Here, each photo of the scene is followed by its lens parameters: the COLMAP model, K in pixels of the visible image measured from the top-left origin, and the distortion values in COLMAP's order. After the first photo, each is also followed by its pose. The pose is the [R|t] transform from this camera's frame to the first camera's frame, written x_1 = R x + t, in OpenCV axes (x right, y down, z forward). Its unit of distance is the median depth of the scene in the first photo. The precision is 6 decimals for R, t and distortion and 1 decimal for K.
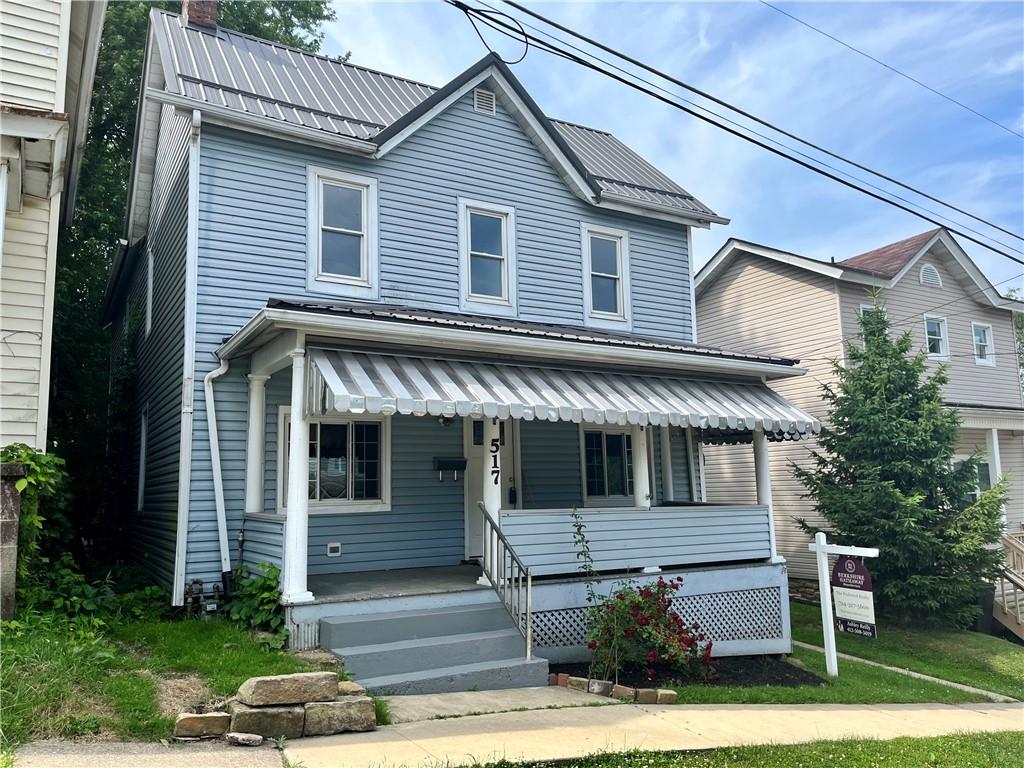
lens RADIAL K [[779.3, 0, 508.0], [0, 779.3, 376.6], [0, 0, 1]] dist [0.051670, -0.054709]
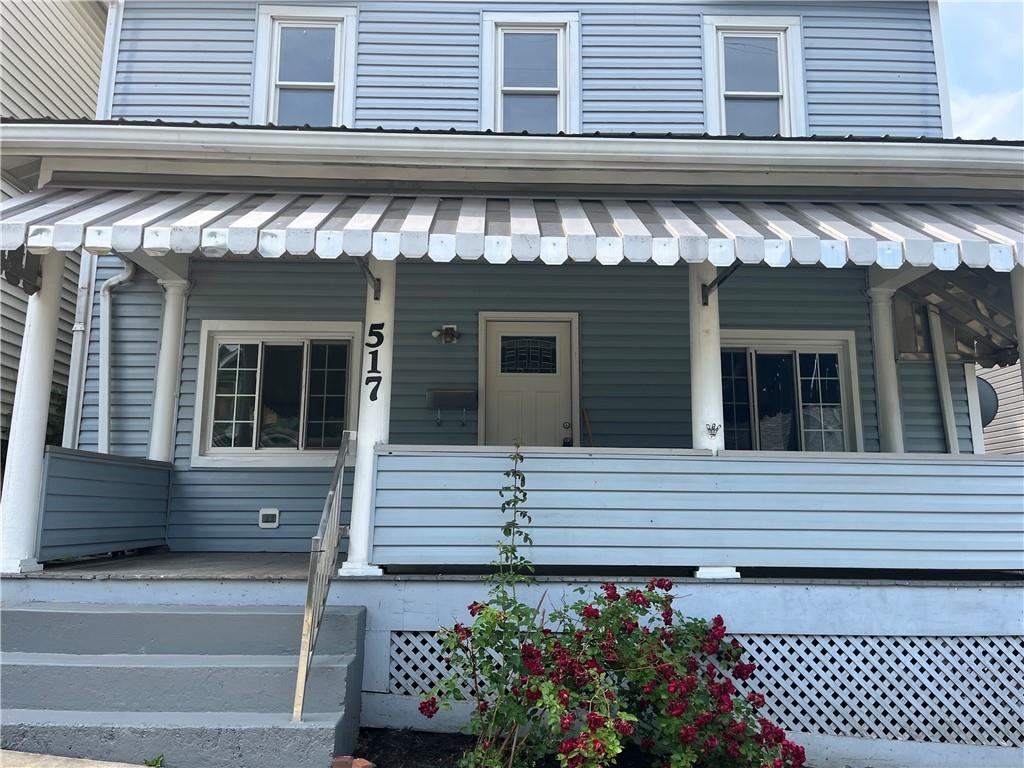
lens RADIAL K [[779.3, 0, 508.6], [0, 779.3, 375.9], [0, 0, 1]] dist [0.051670, -0.054709]
pose [[0.868824, -0.064199, -0.490941, 0.304485], [0.050655, 0.997881, -0.040846, 0.127906], [0.492523, 0.010620, 0.870235, 0.472766]]
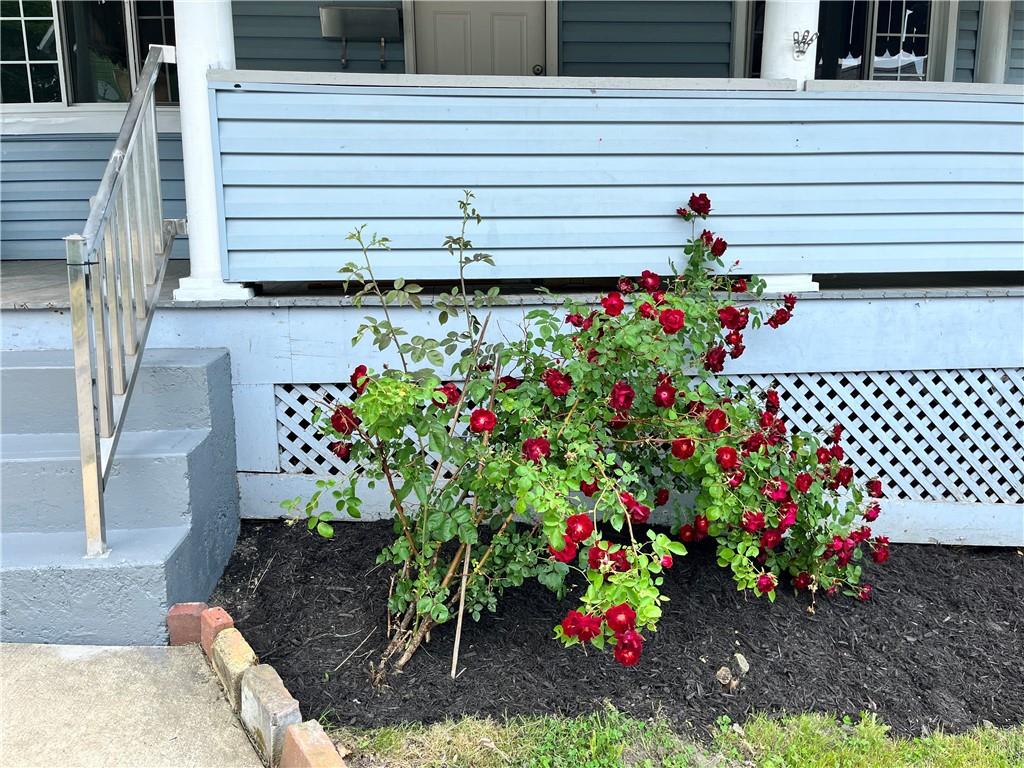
lens RADIAL K [[779.3, 0, 521.0], [0, 779.3, 389.8], [0, 0, 1]] dist [0.051670, -0.054709]
pose [[0.905081, 0.104859, -0.412108, 0.211753], [0.052553, 0.934109, 0.353099, 0.159253], [0.421979, -0.341241, 0.839934, 0.635196]]
